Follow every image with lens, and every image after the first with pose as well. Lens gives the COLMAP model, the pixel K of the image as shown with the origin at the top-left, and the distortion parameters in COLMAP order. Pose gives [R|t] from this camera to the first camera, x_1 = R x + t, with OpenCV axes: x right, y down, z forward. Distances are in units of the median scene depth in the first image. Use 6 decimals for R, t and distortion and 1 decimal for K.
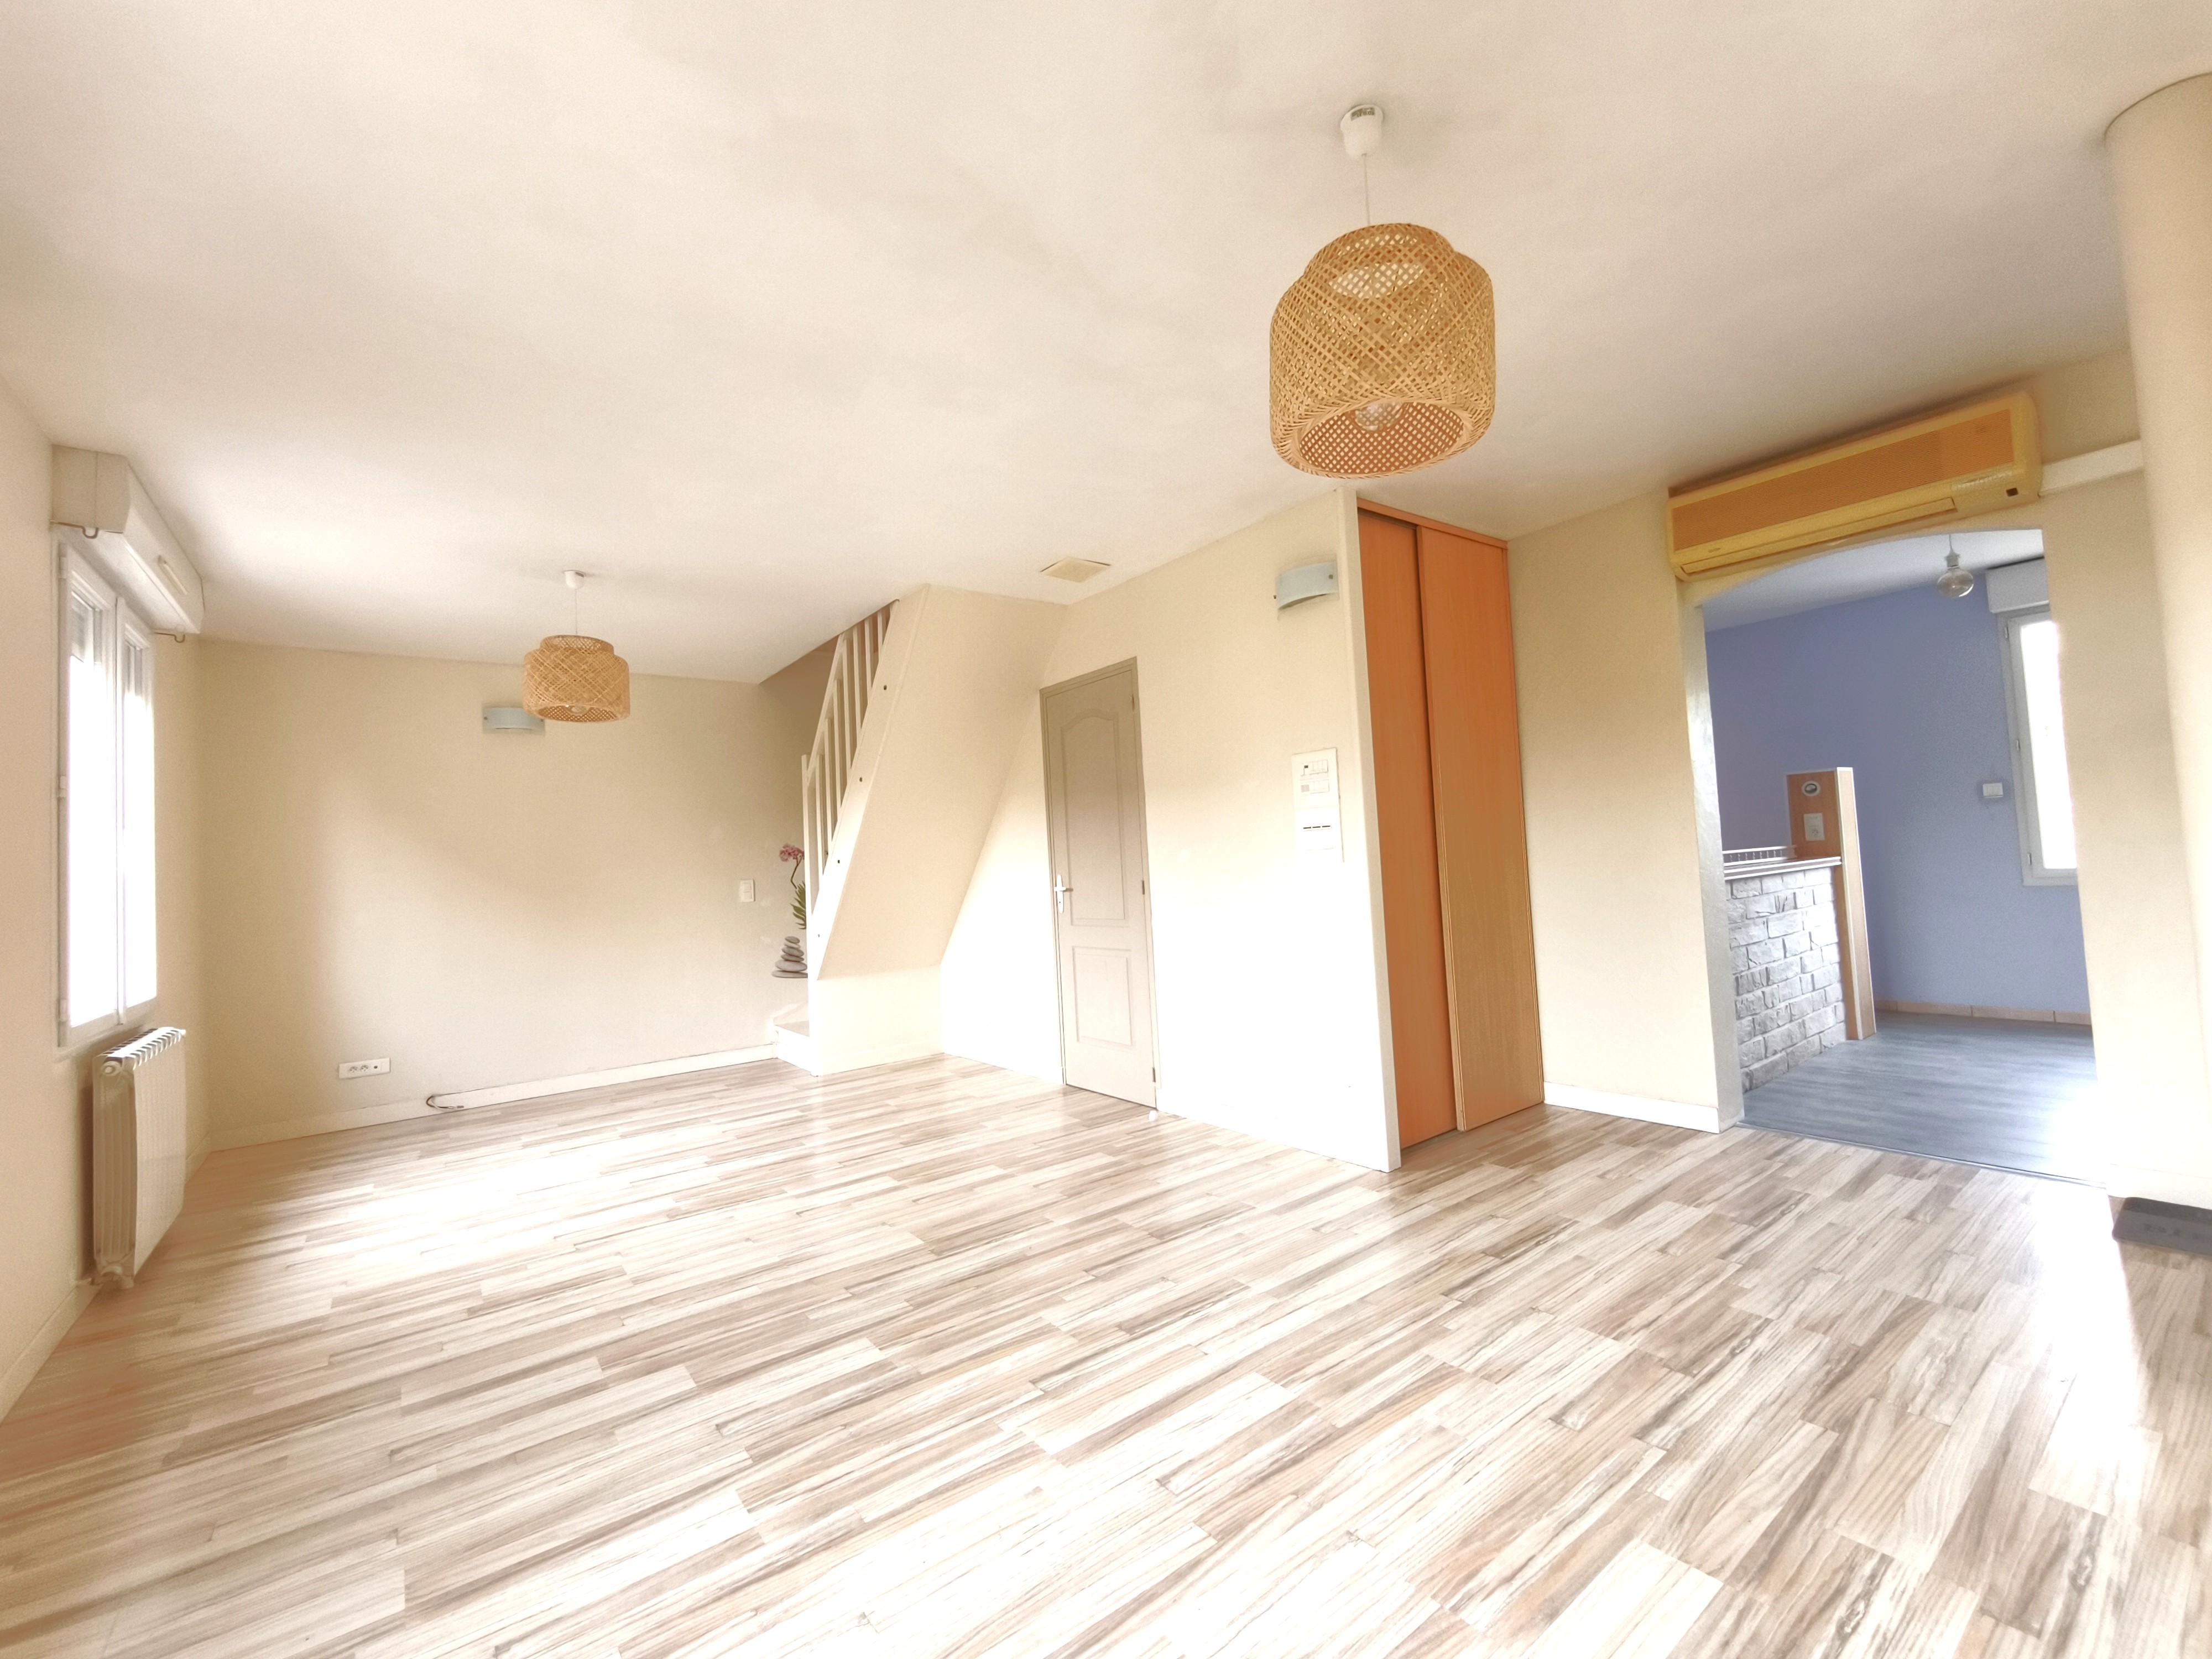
lens RADIAL K [[947.6, 0, 1109.4], [0, 947.6, 833.6], [0, 0, 1]] dist [-0.010335, -0.000112]
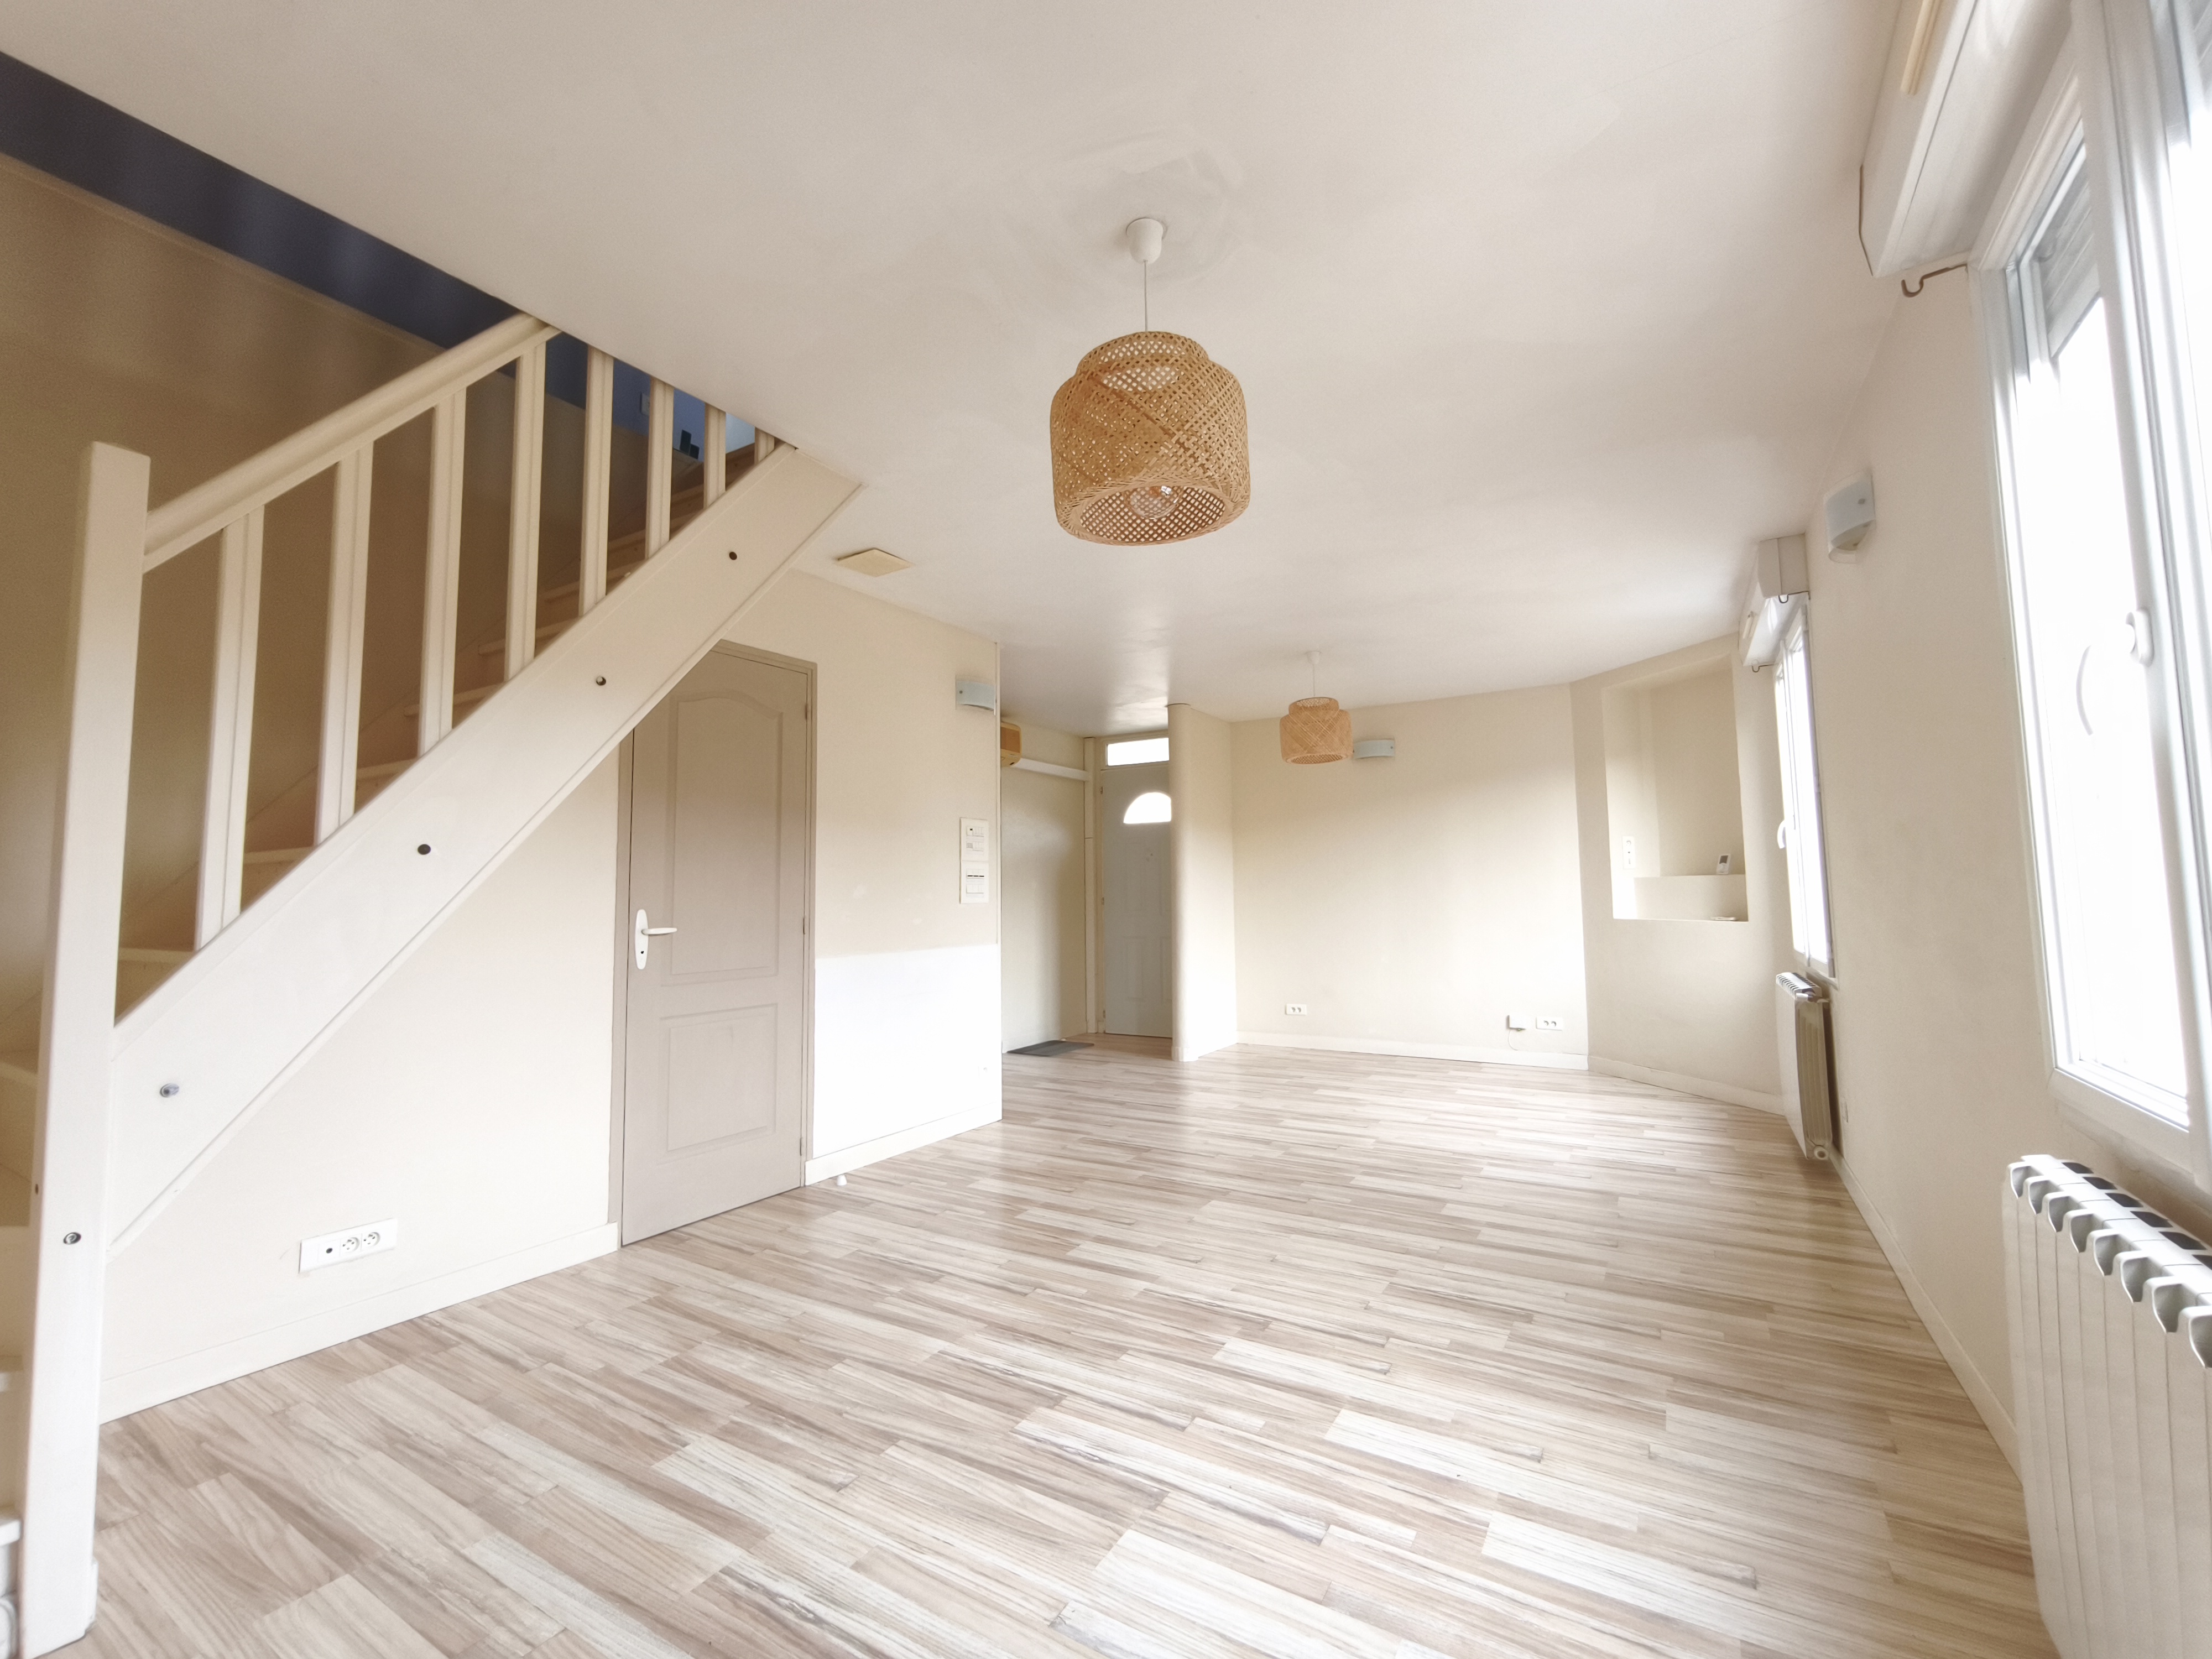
lens RADIAL K [[947.6, 0, 1123.0], [0, 947.6, 829.8], [0, 0, 1]] dist [-0.010335, -0.000112]
pose [[-0.386434, 0.120380, 0.914427, -1.419263], [-0.000671, 0.991409, -0.130798, 0.134658], [-0.922317, -0.051158, -0.383034, 1.728581]]
